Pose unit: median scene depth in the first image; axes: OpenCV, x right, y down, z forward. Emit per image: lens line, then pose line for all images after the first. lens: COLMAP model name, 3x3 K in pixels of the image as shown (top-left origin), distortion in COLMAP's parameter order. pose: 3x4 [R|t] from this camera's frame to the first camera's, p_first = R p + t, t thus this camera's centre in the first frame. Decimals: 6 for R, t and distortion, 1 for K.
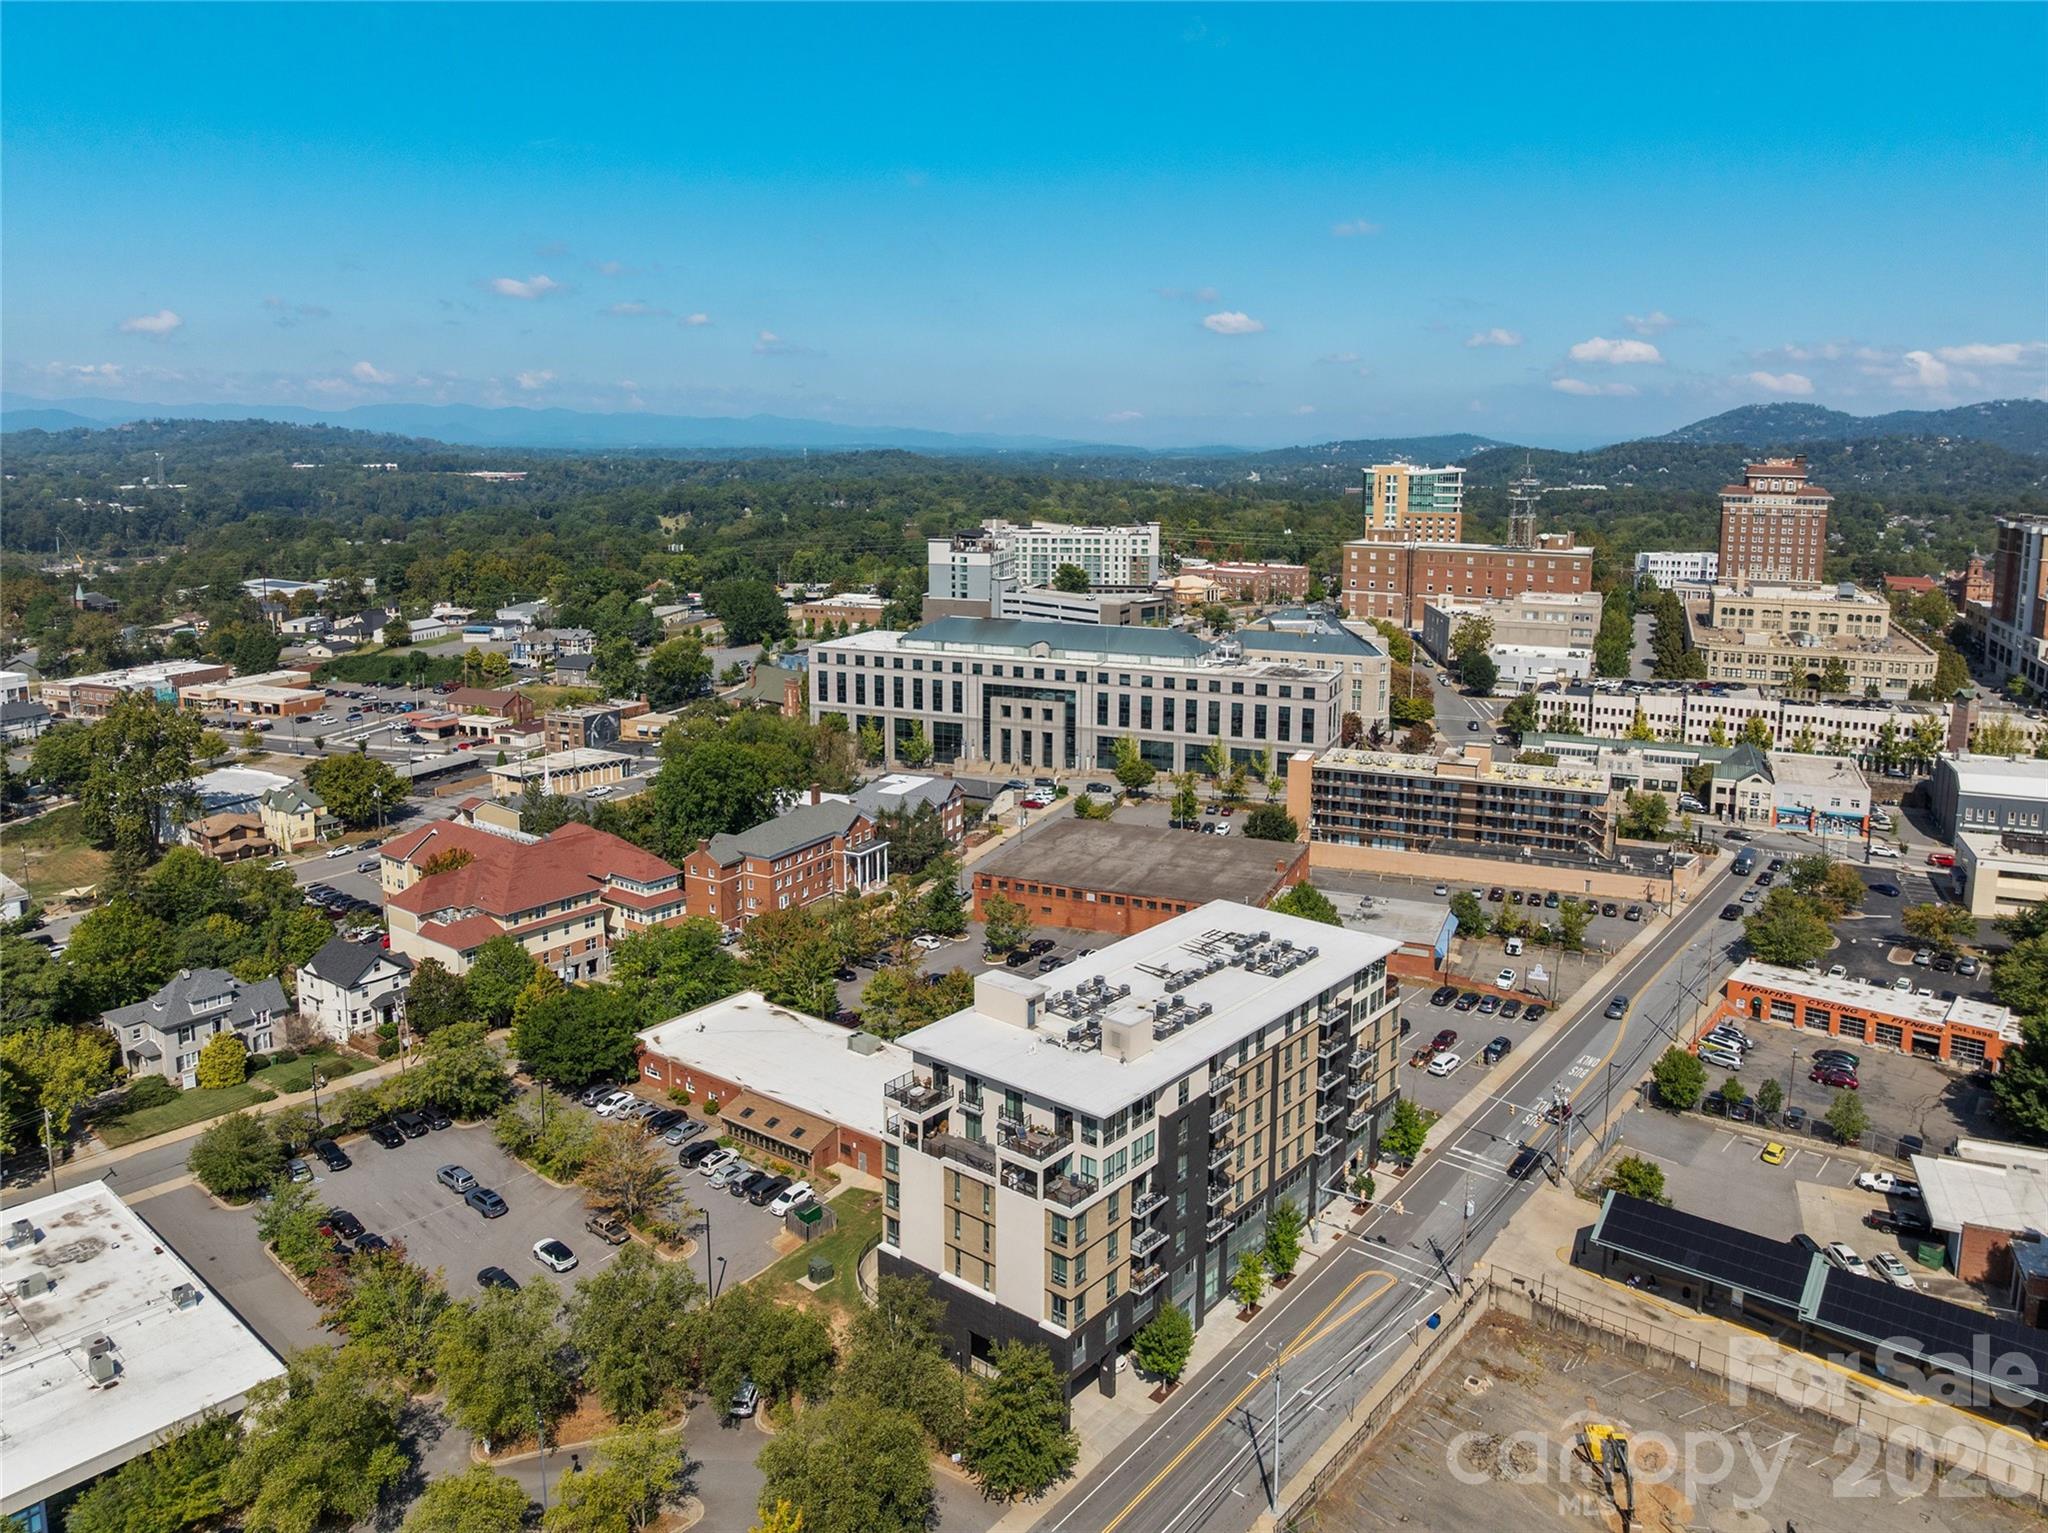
lens RADIAL K [[1477.9, 0, 1020.9], [0, 1477.9, 650.3], [0, 0, 1]] dist [-0.043310, -0.001751]
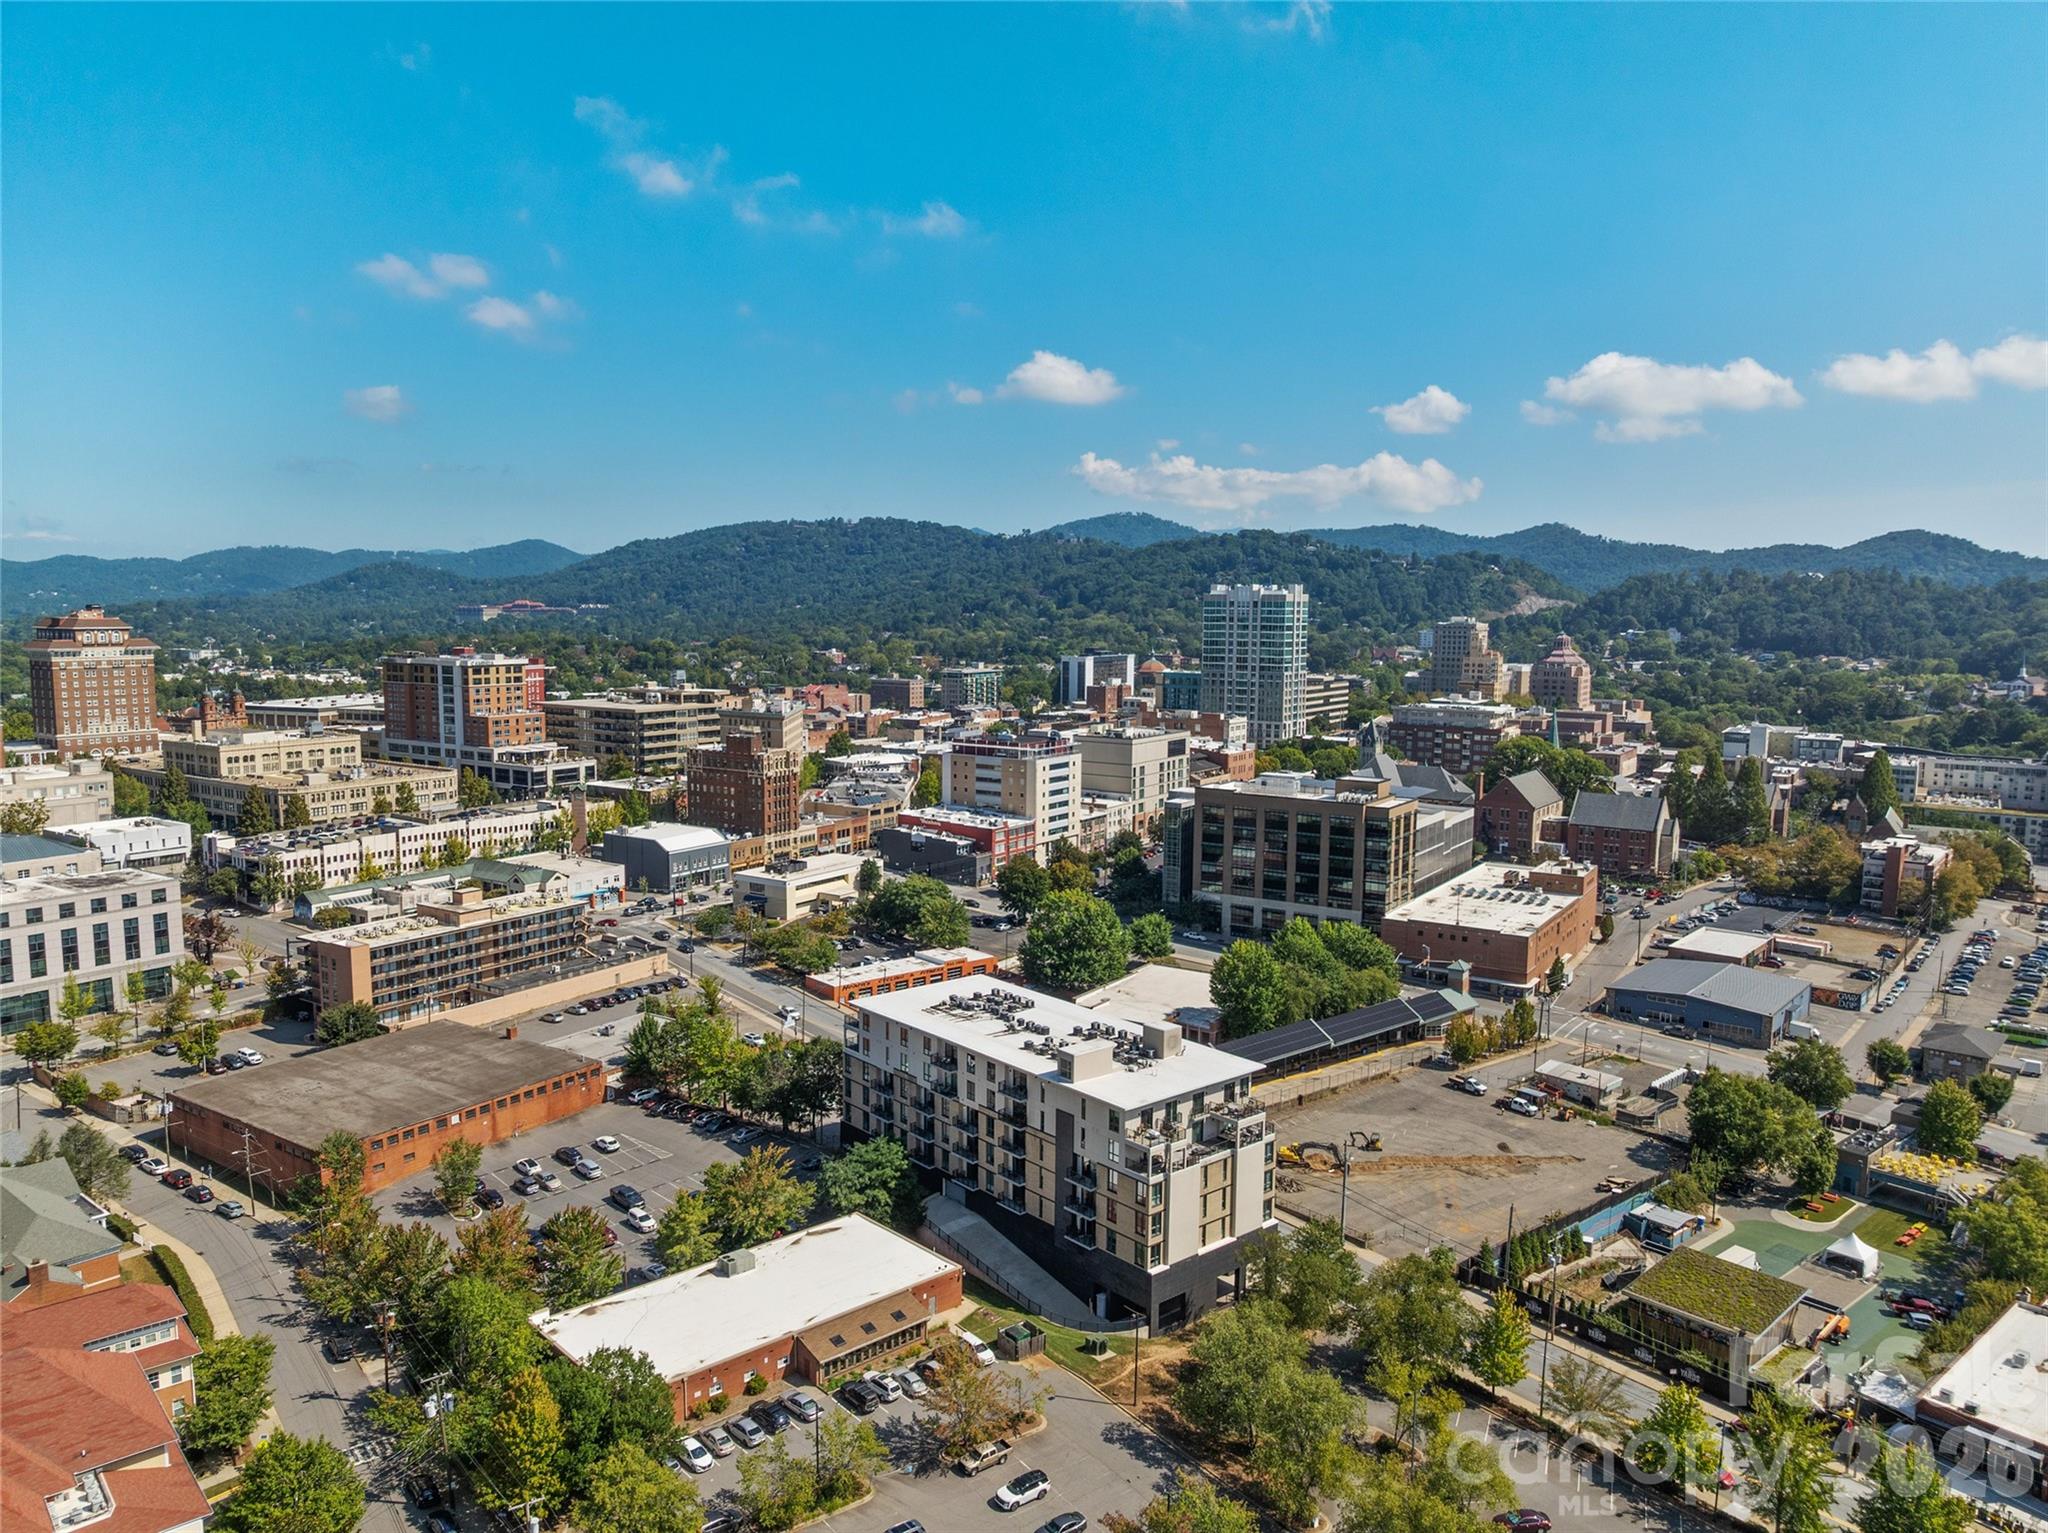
lens RADIAL K [[1439.0, 0, 1024.0], [0, 1439.0, 773.2], [0, 0, 1]] dist [-0.037844, 0.004267]
pose [[0.176444, -0.124303, 0.976430, -0.478114], [0.132046, 0.986017, 0.101663, -0.055075], [-0.975414, 0.110996, 0.190390, 0.321354]]
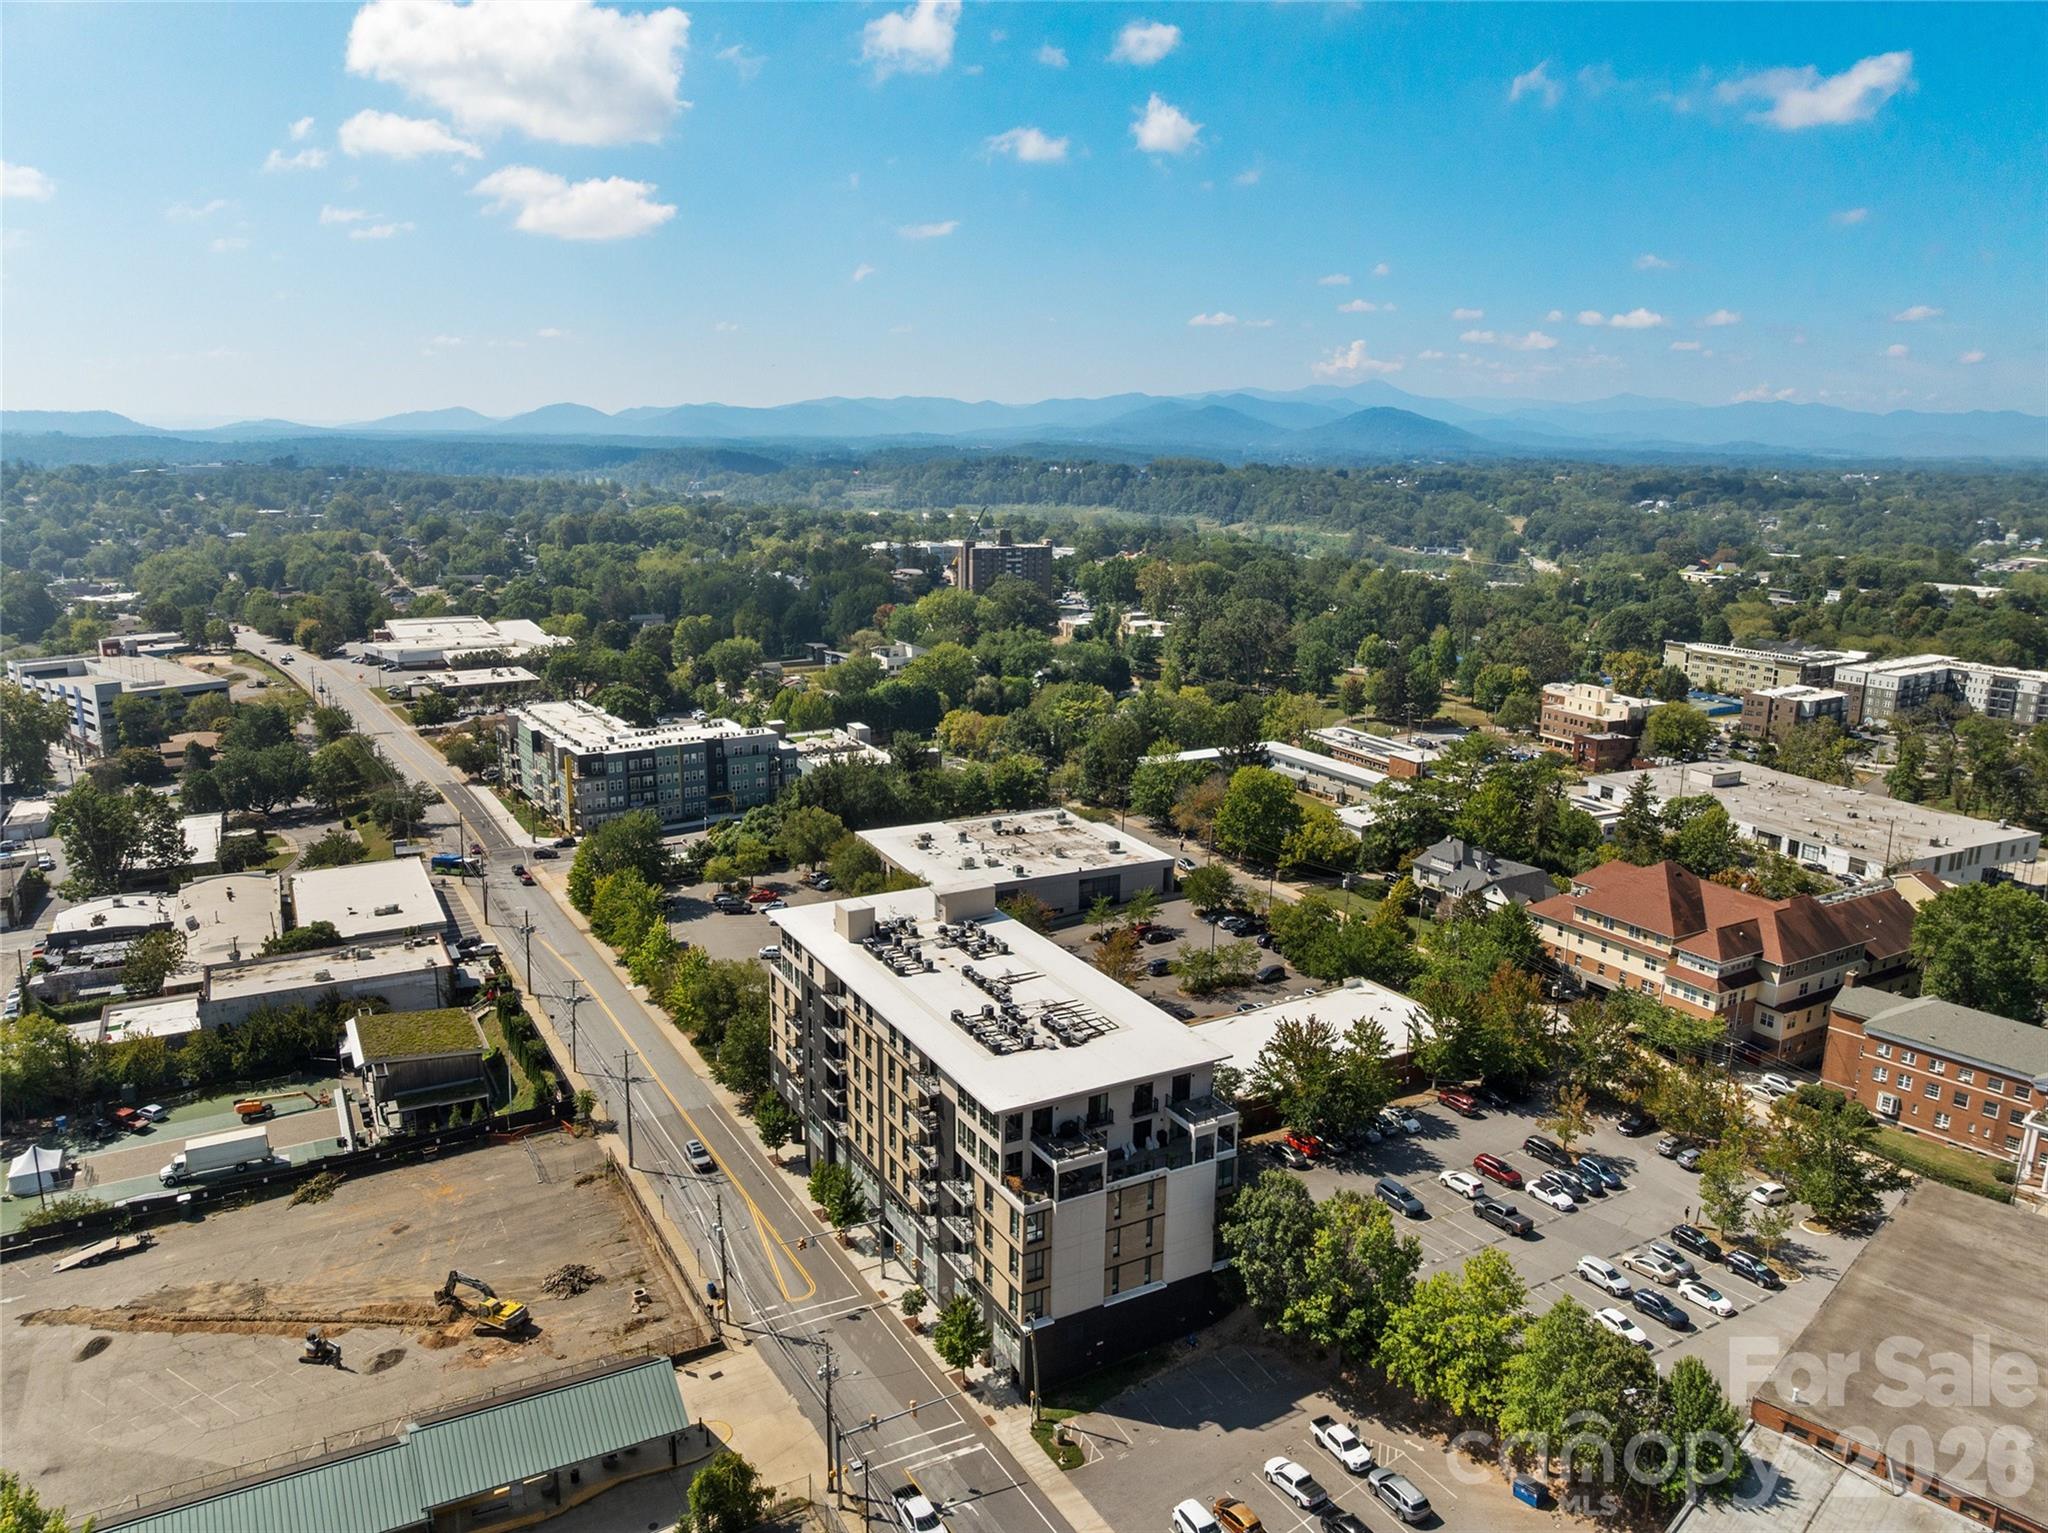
lens RADIAL K [[1439.0, 0, 1024.0], [0, 1439.0, 773.2], [0, 0, 1]] dist [-0.037844, 0.004267]
pose [[-0.372328, 0.202434, -0.905755, 0.406125], [-0.145698, 0.951073, 0.272455, -0.073863], [0.916594, 0.233409, -0.324617, 0.566143]]
